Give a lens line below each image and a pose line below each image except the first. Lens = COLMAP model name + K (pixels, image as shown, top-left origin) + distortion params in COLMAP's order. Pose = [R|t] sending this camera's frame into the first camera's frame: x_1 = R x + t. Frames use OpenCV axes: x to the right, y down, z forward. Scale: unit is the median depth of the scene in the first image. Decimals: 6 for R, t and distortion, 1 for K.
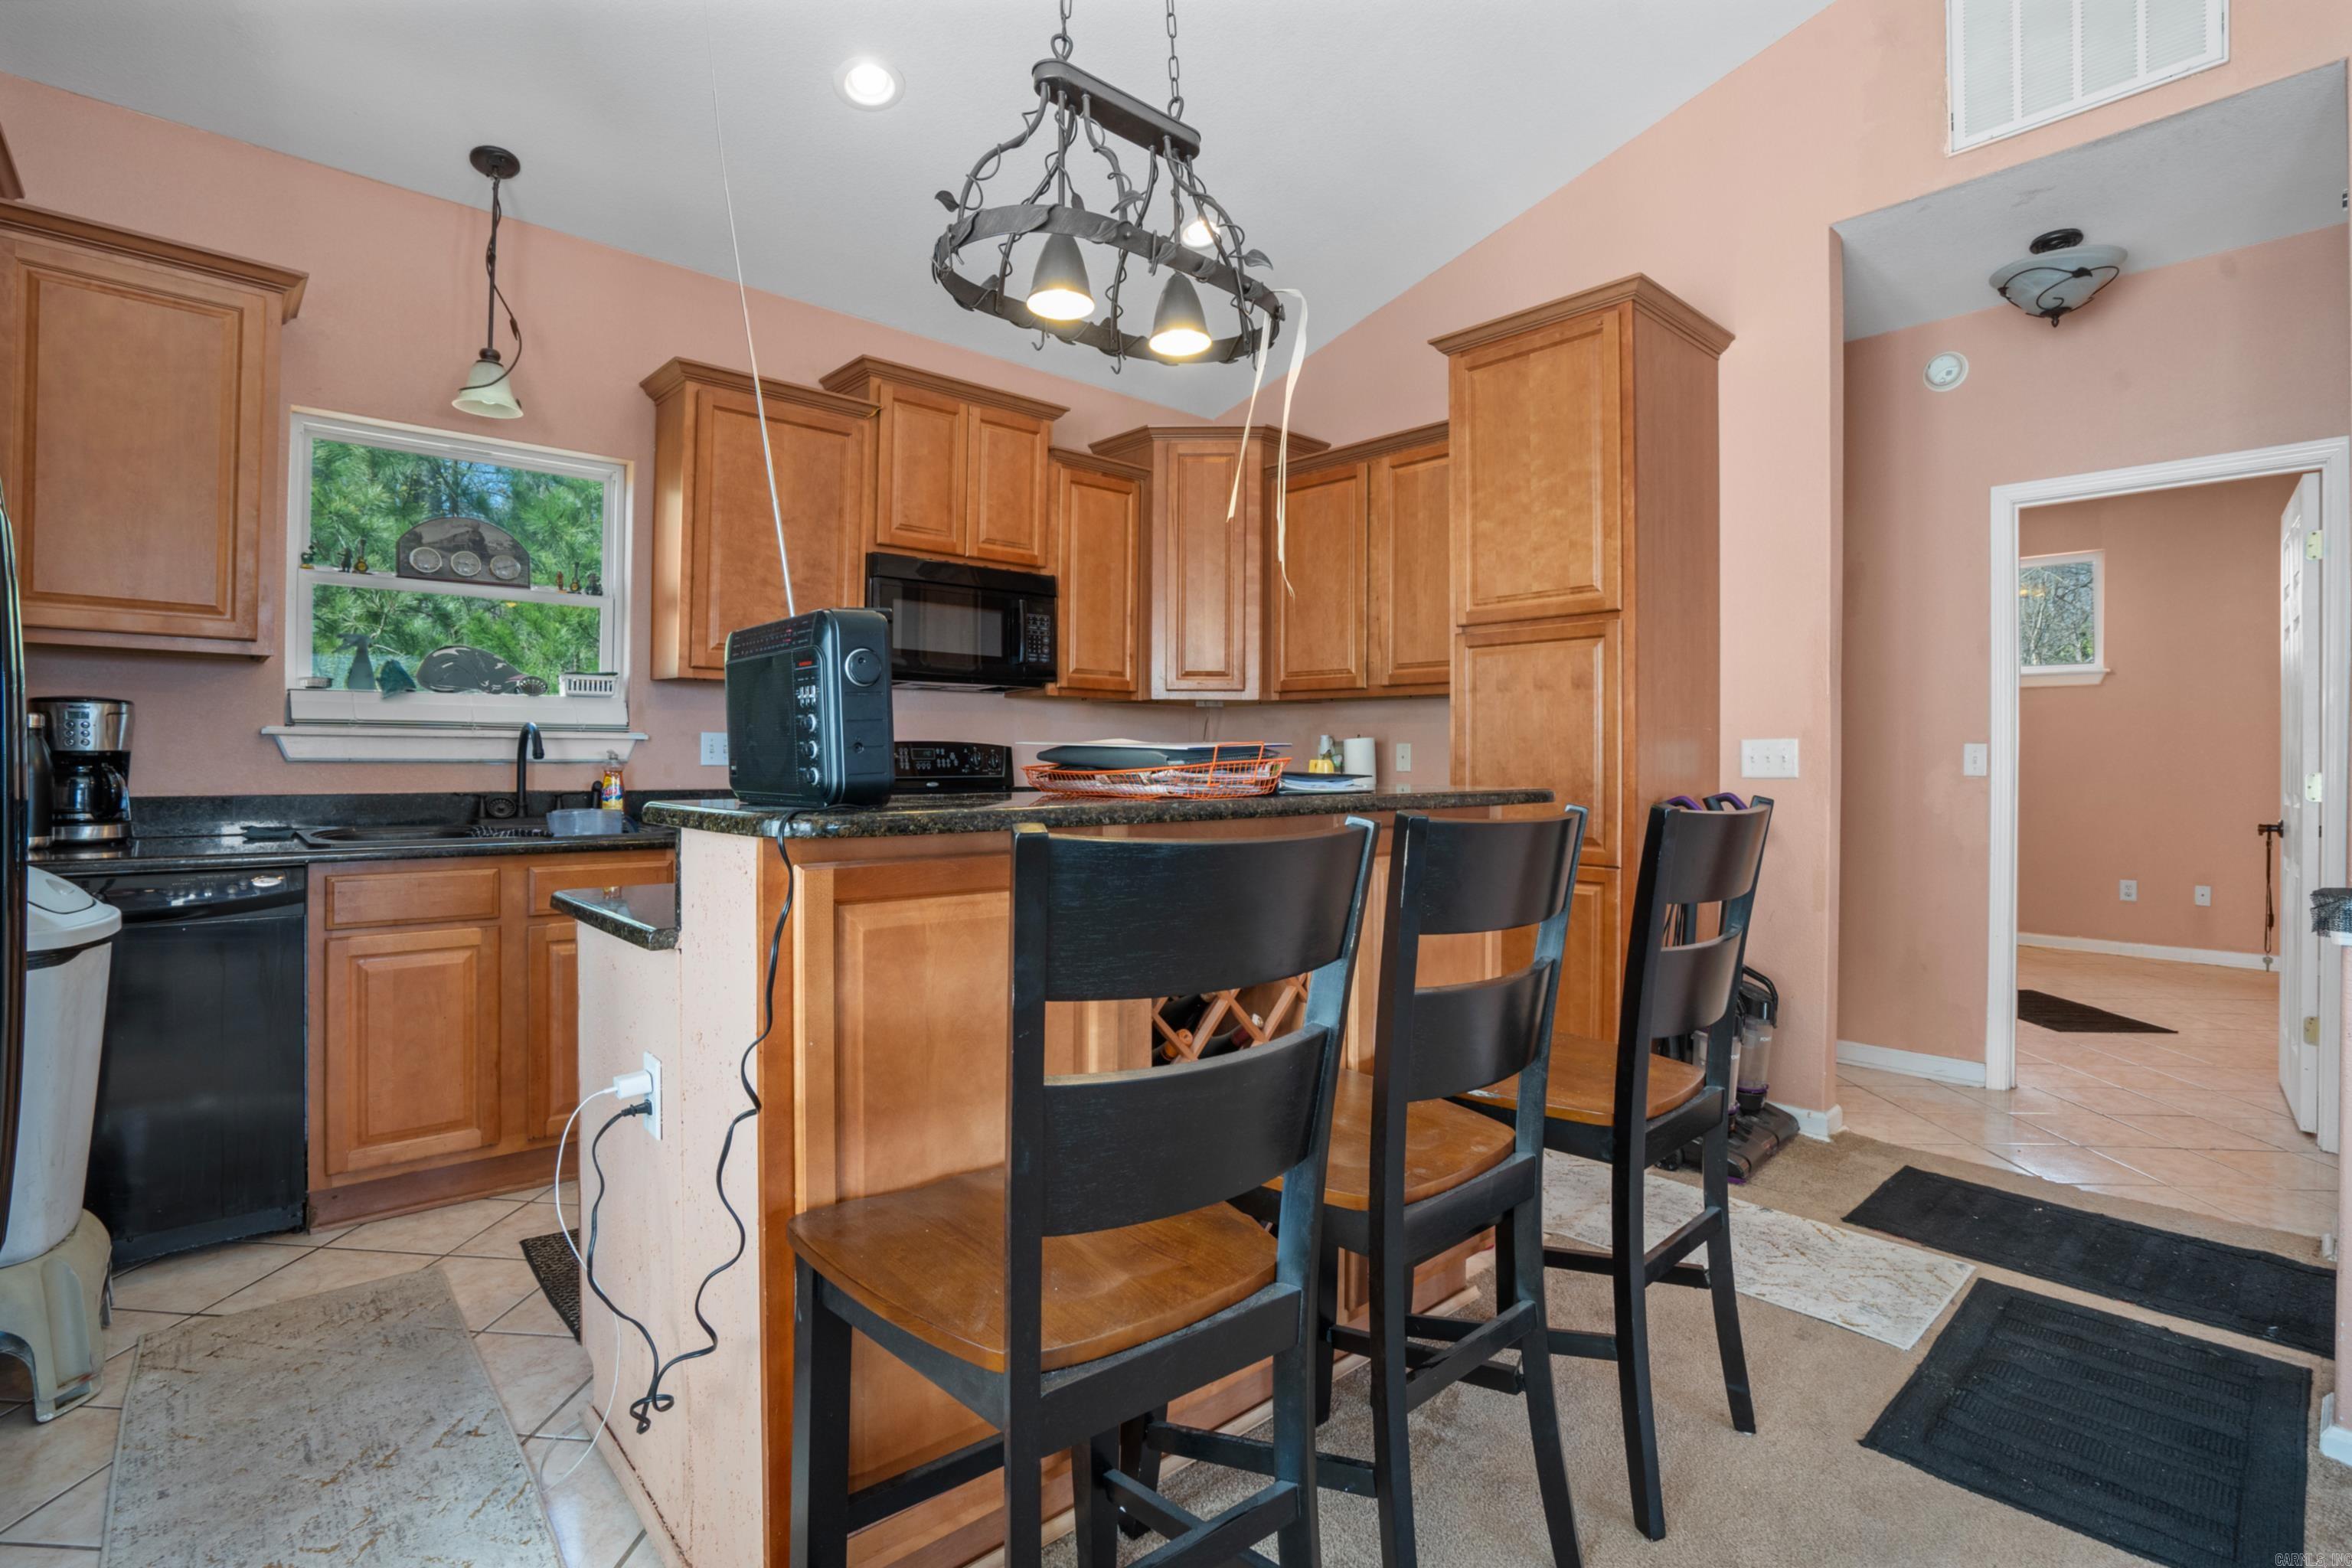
lens RADIAL K [[1097.8, 0, 1172.1], [0, 1097.8, 763.6], [0, 0, 1]] dist [-0.033507, 0.008354]
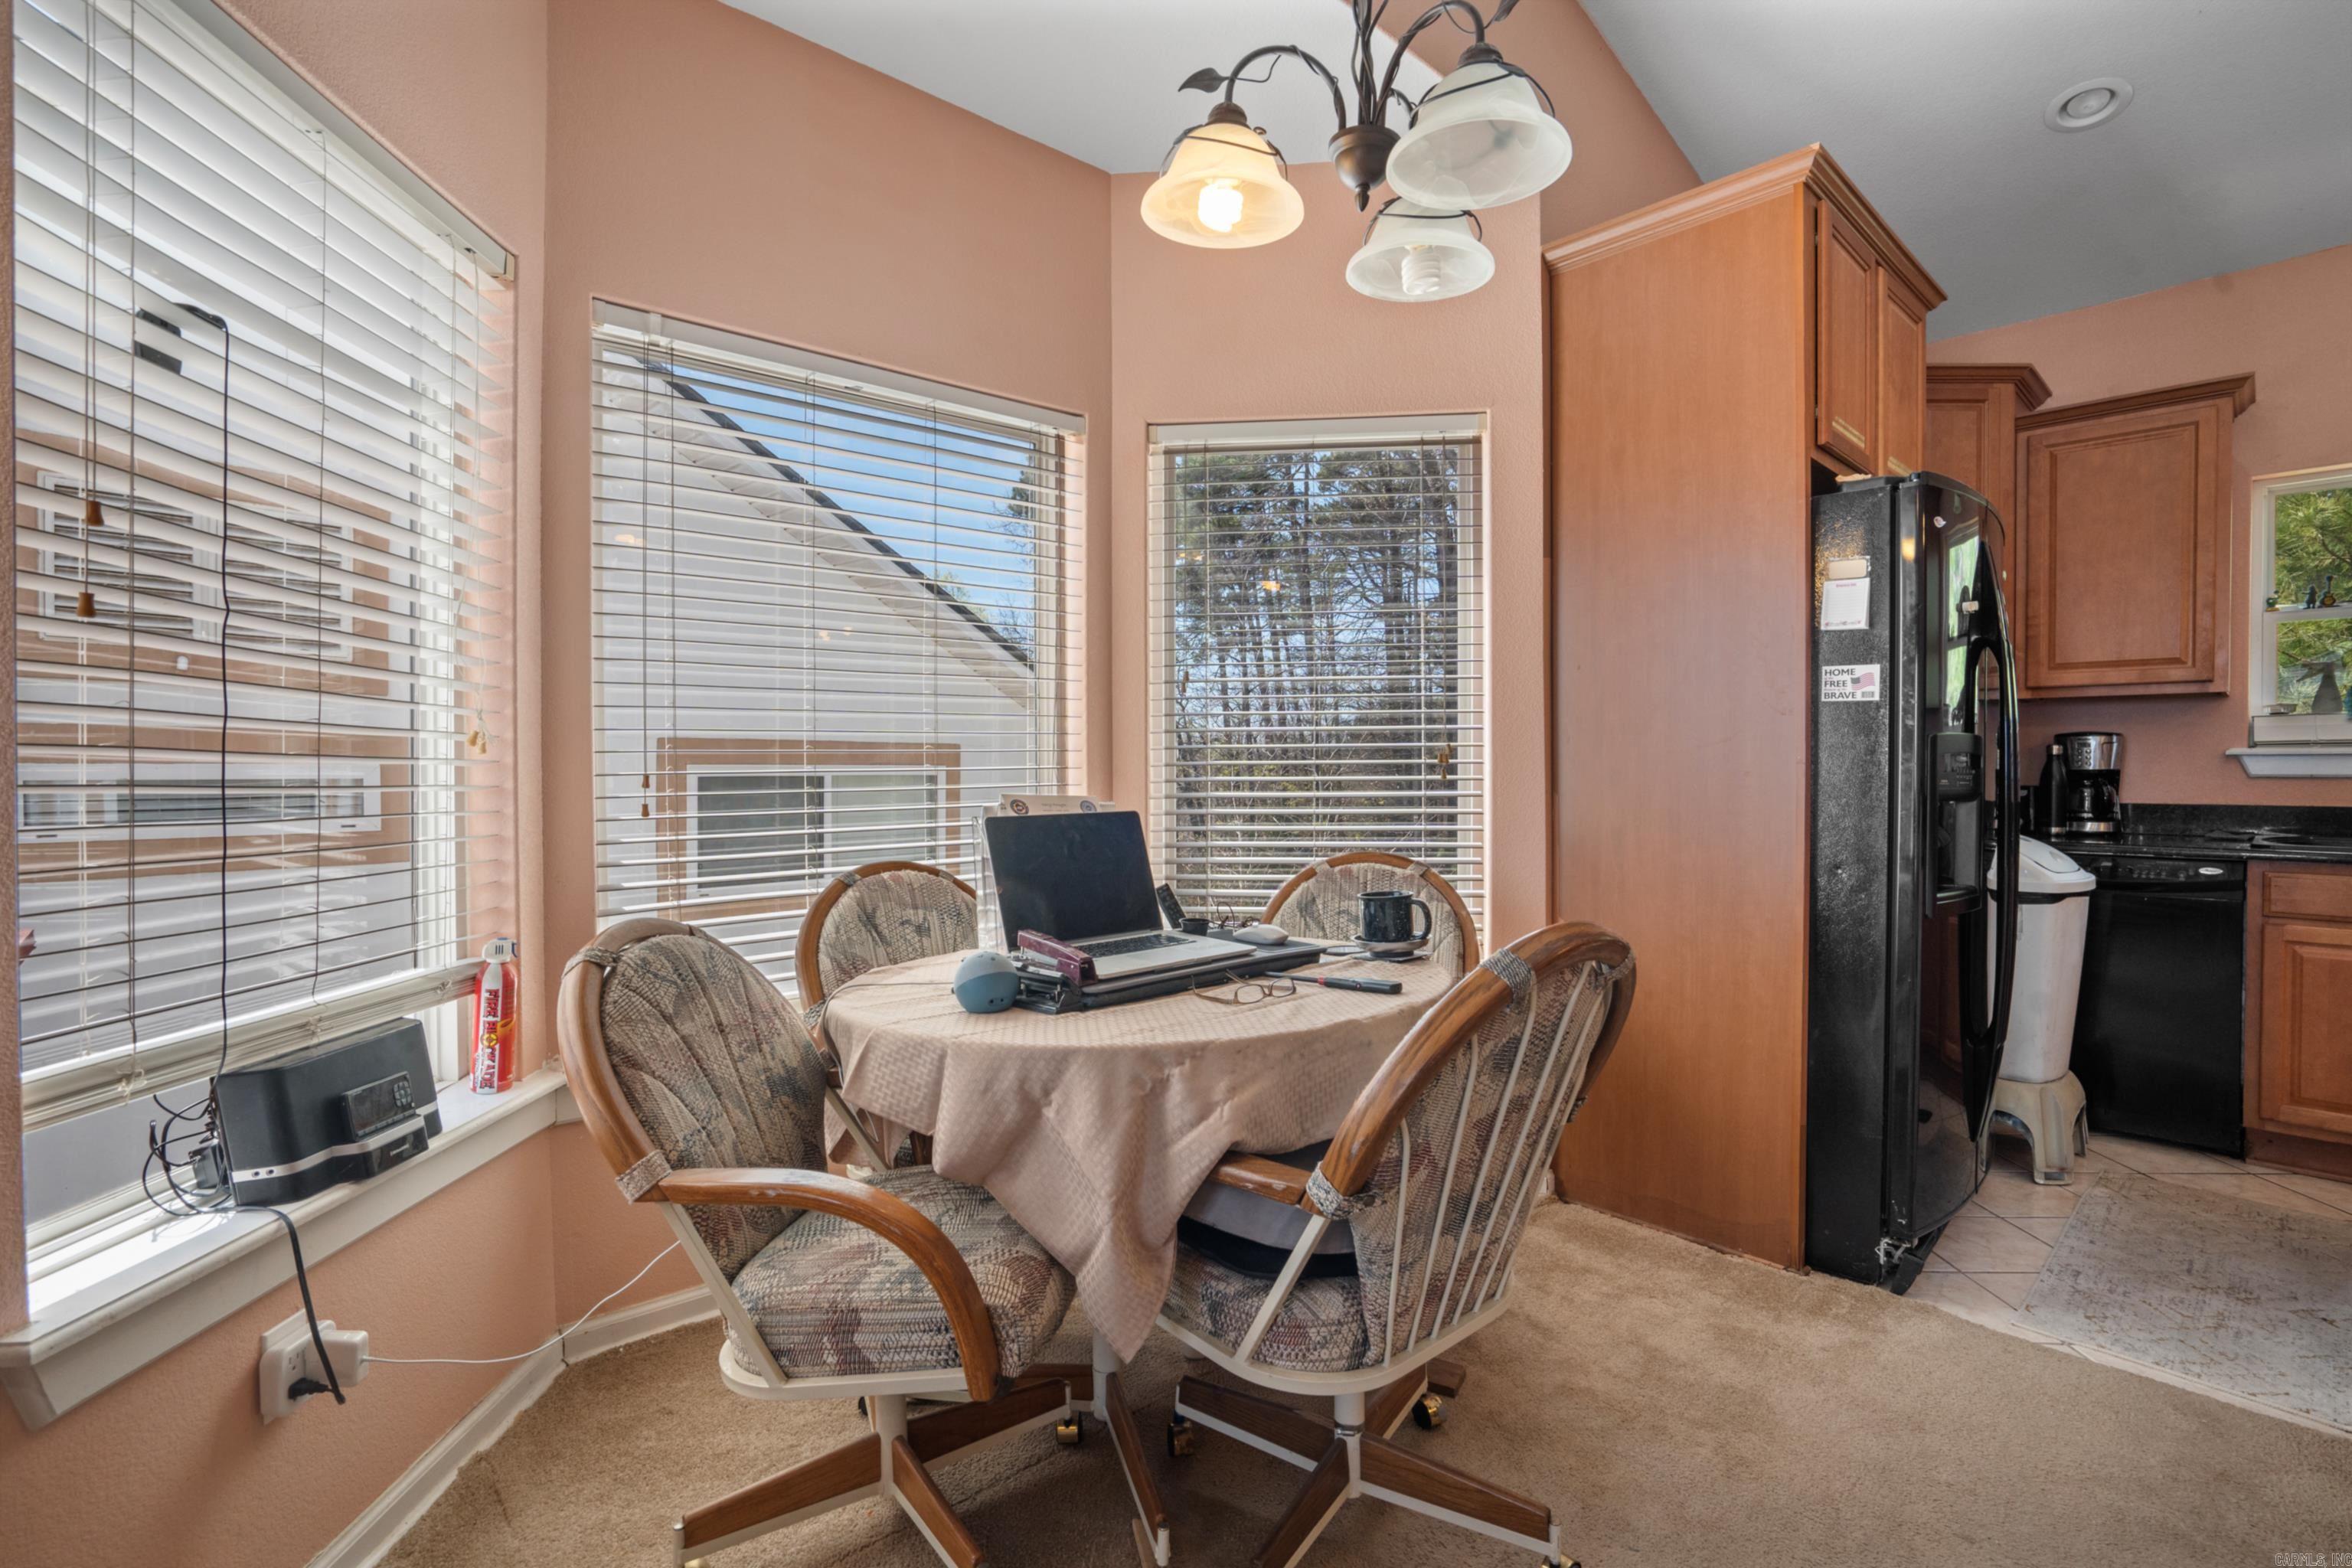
lens RADIAL K [[1081.9, 0, 1191.3], [0, 1081.9, 776.3], [0, 0, 1]] dist [-0.015072, 0.001180]
pose [[0.035382, -0.002282, -0.999371, 0.319694], [-0.004082, 0.999989, -0.002428, 0.004530], [0.999366, 0.004166, 0.035373, -0.213900]]
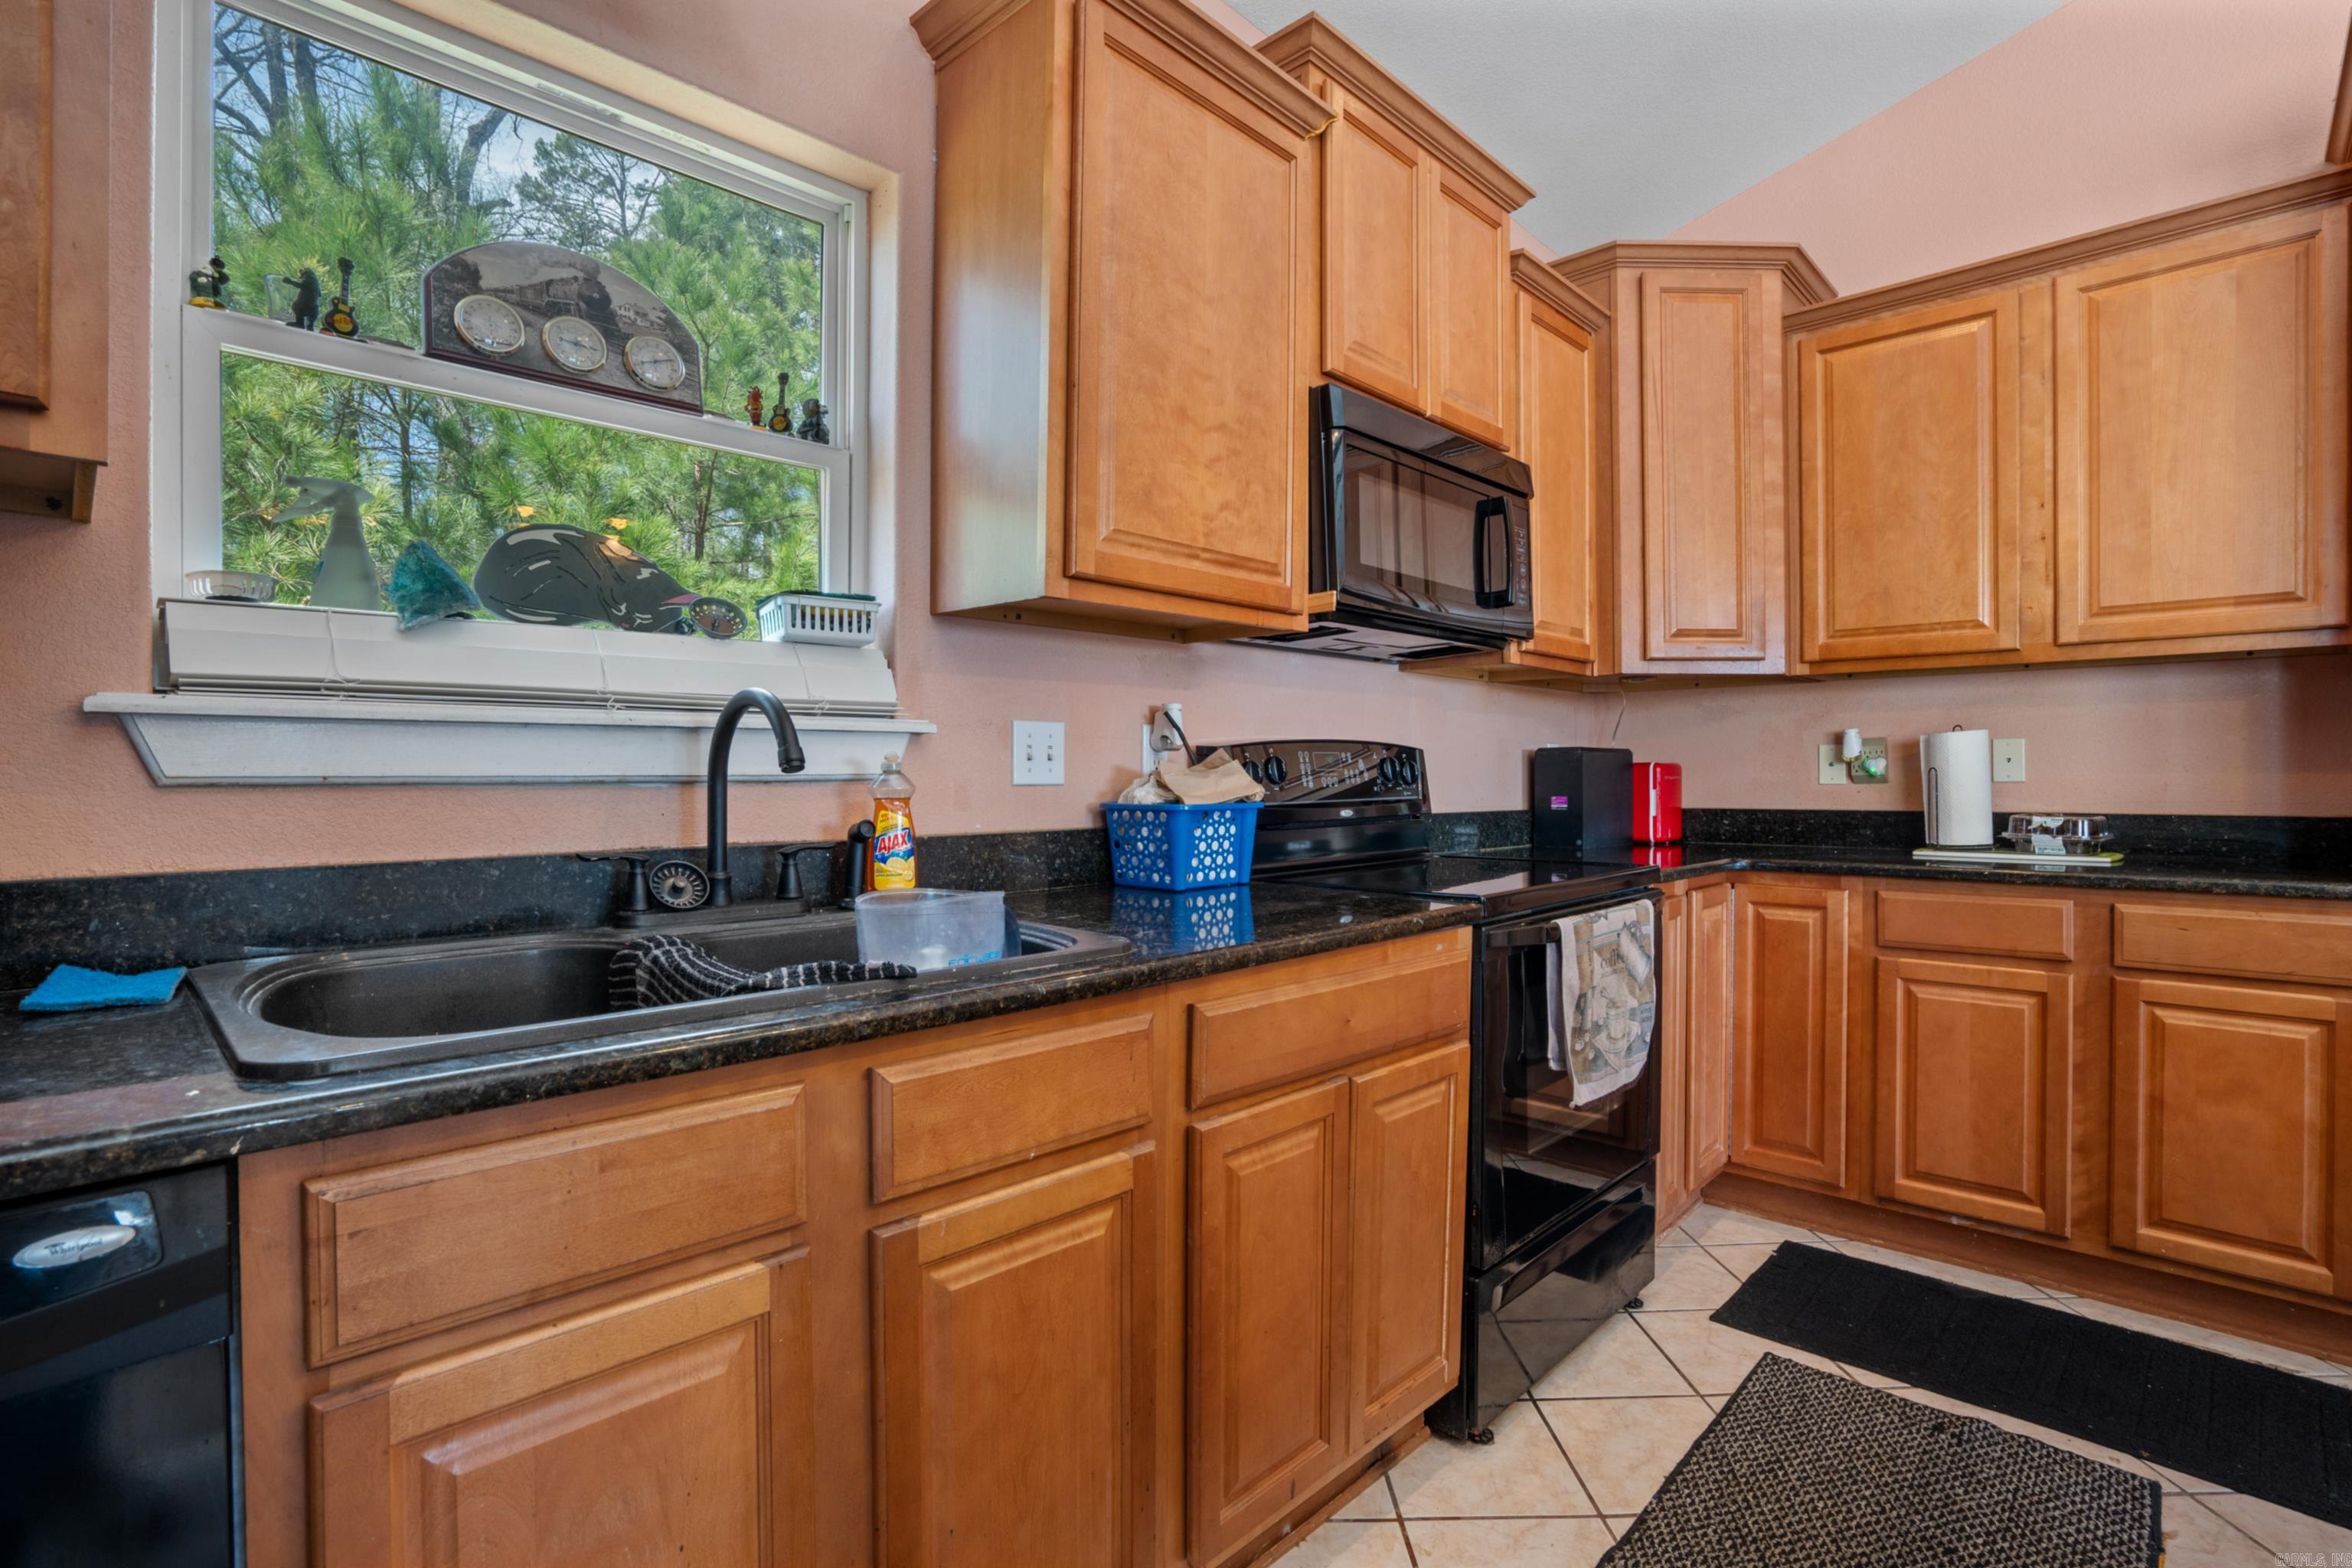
lens RADIAL K [[1097.8, 0, 1183.5], [0, 1097.8, 790.0], [0, 0, 1]] dist [-0.033507, 0.008354]
pose [[0.997682, -0.011510, 0.067073, -0.488898], [0.010960, 0.999903, 0.008550, 0.000675], [-0.067165, -0.007795, 0.997711, 0.601379]]
